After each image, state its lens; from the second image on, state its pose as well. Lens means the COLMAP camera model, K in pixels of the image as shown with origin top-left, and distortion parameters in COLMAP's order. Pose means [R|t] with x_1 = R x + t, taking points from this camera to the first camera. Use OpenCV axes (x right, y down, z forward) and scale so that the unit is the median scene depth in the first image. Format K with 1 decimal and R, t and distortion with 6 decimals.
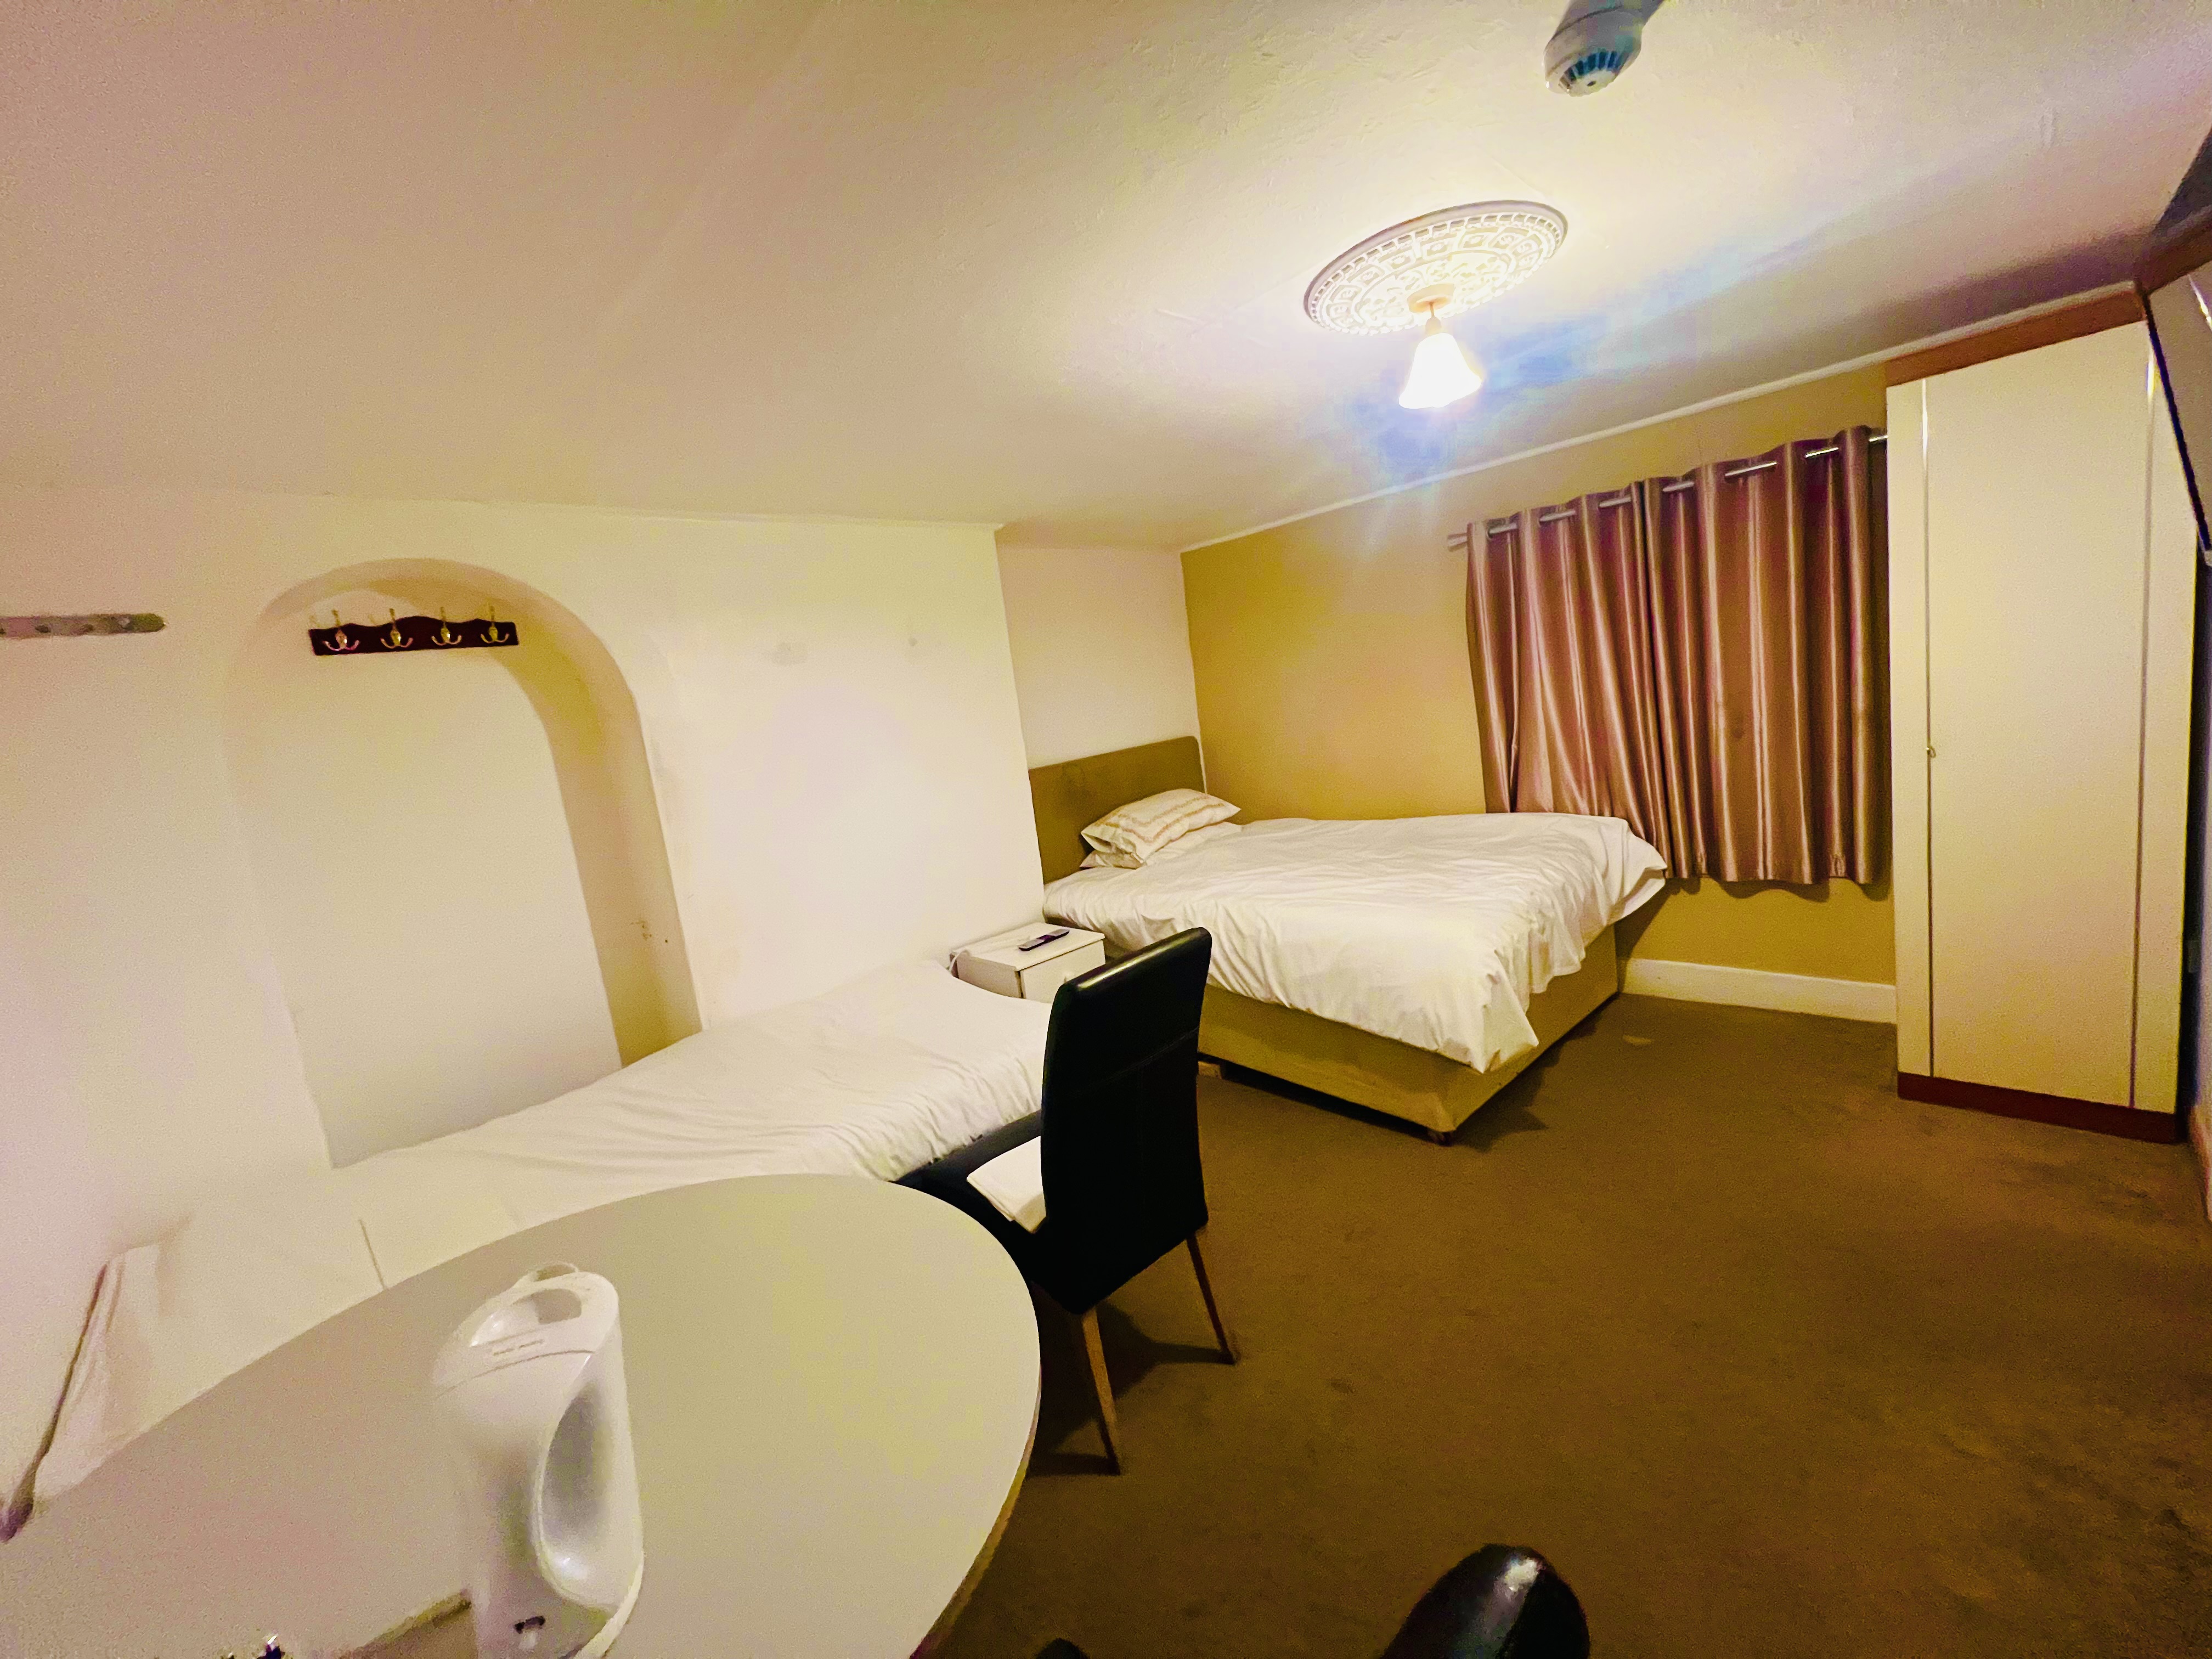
lens RADIAL K [[879.9, 0, 1092.8], [0, 879.9, 826.6], [0, 0, 1]] dist [-0.001058, 0.000246]
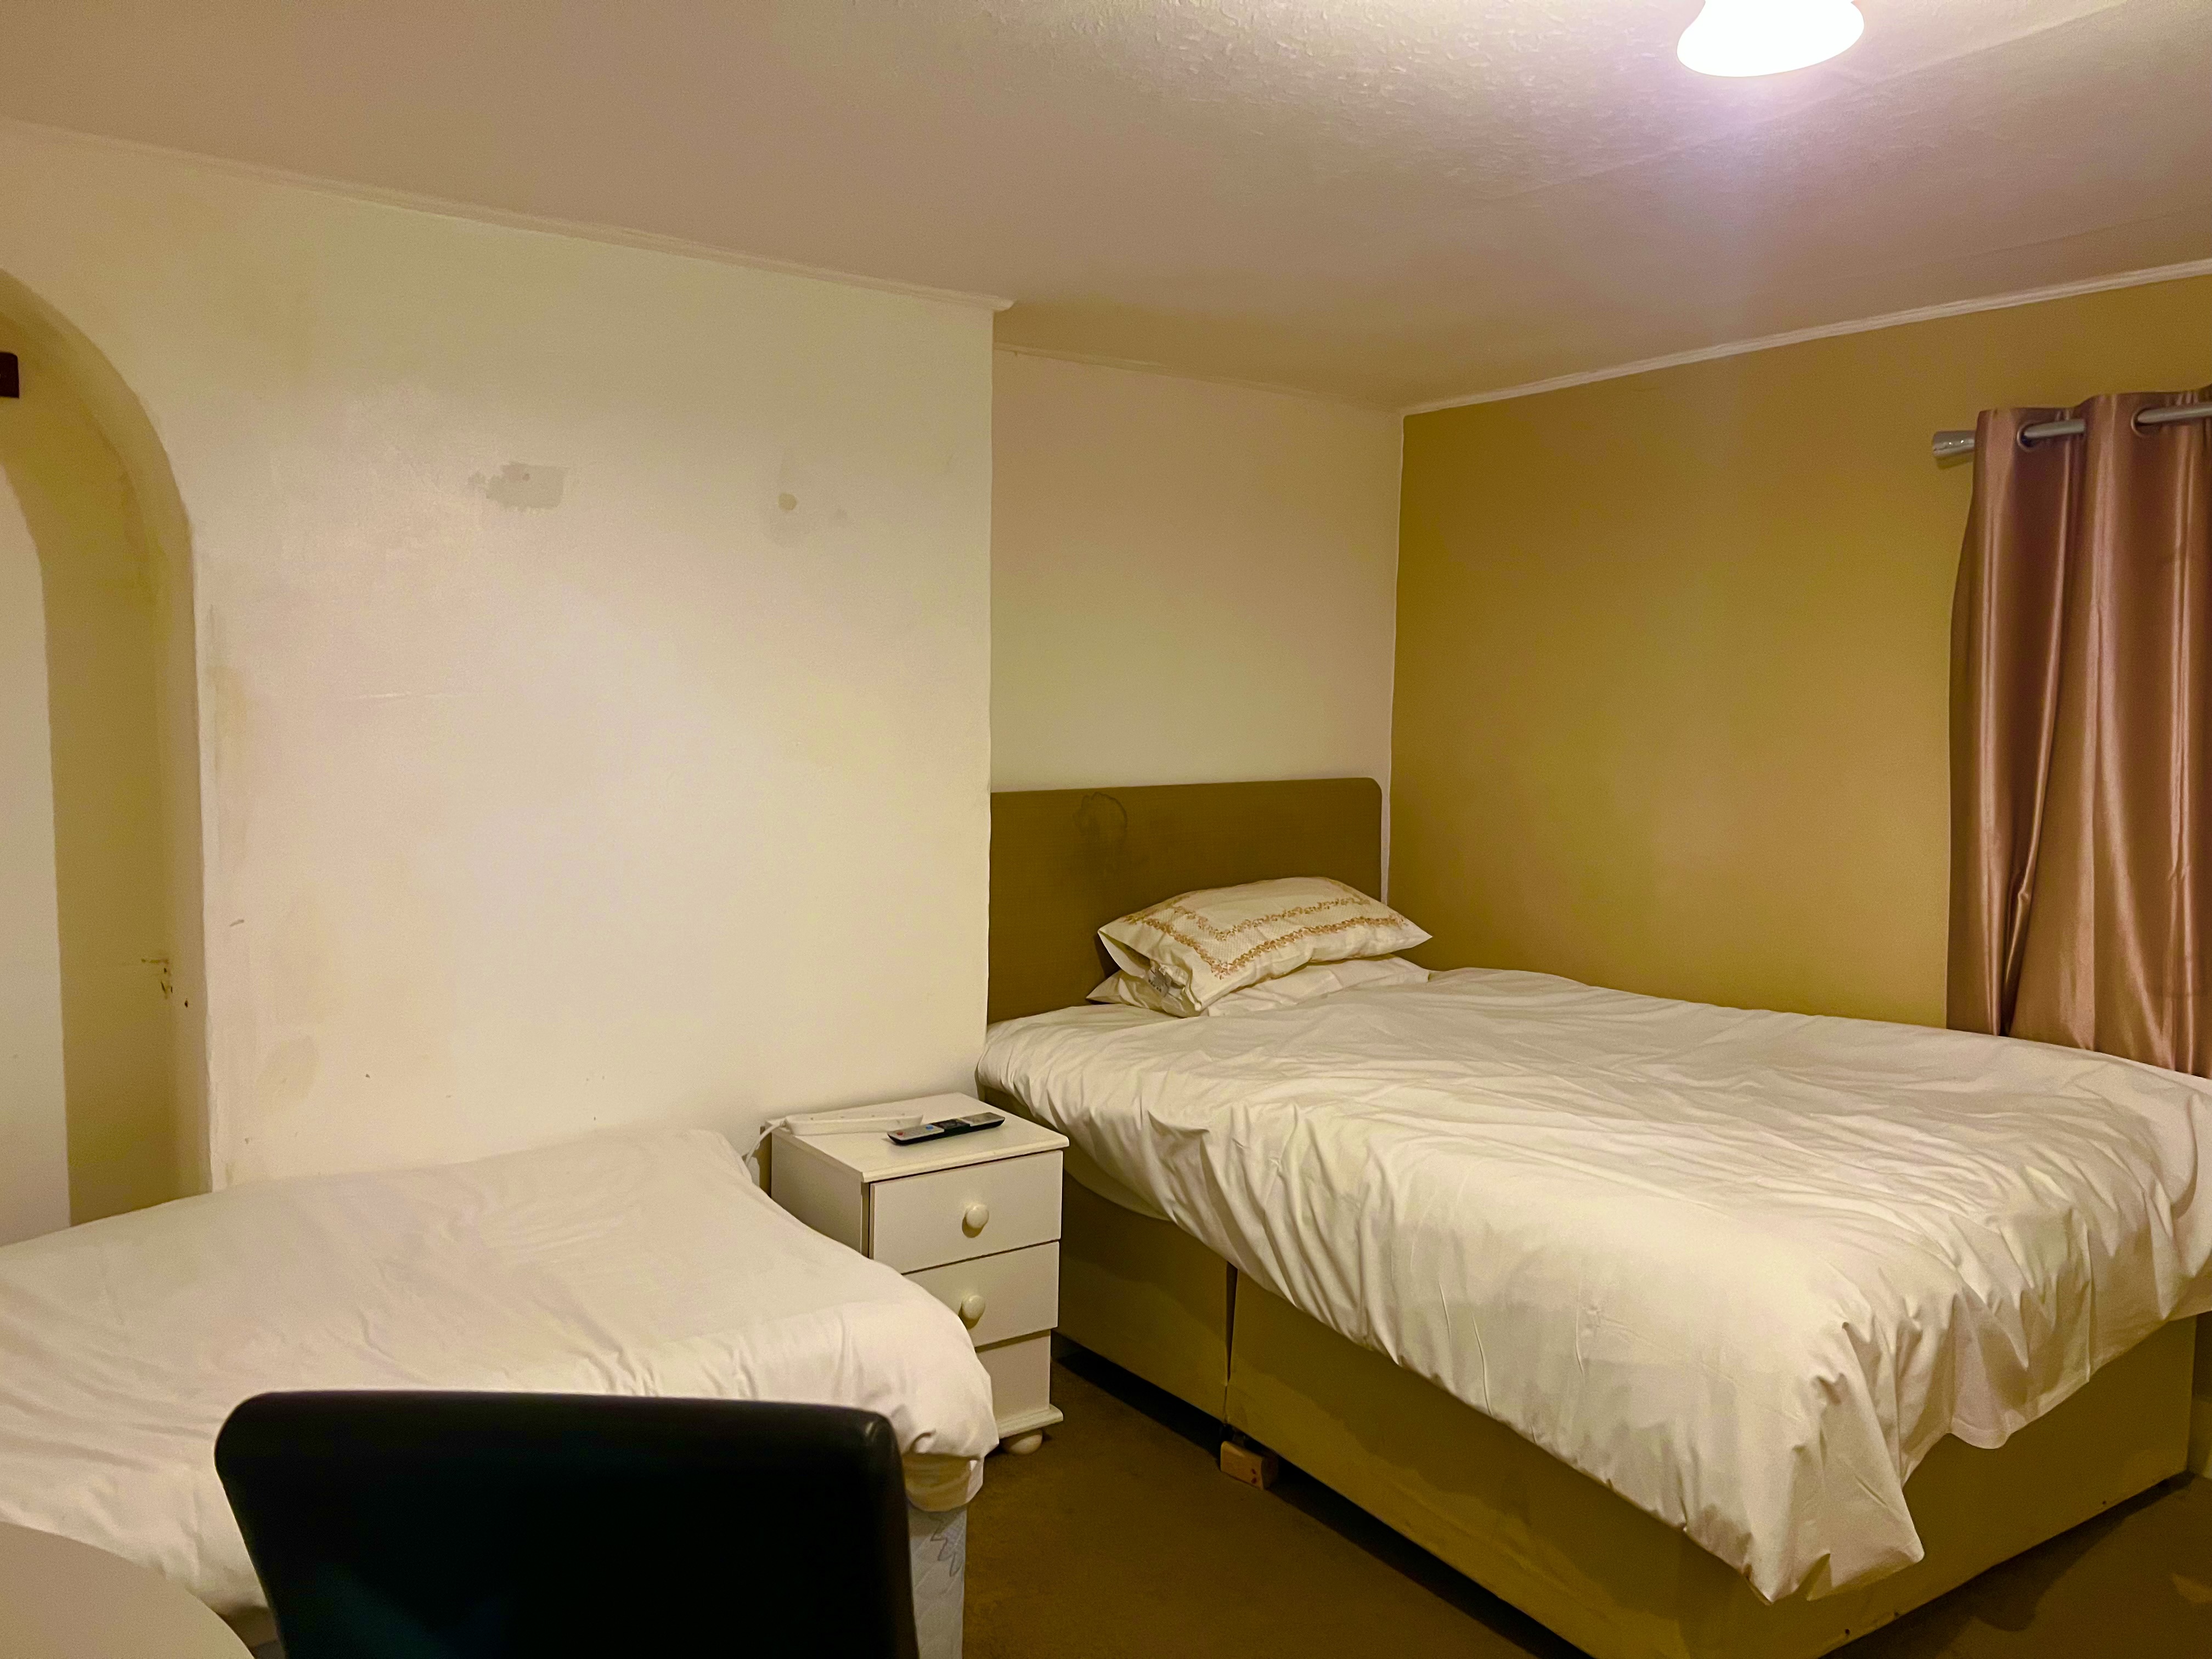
lens RADIAL K [[1648.9, 0, 1106.0], [0, 1648.9, 829.5], [0, 0, 1]] dist [0.034846, -0.046394]
pose [[0.979404, 0.152453, -0.132388, 0.121602], [-0.160335, 0.985744, -0.051010, -0.003174], [0.122724, 0.071186, 0.989885, 0.079725]]
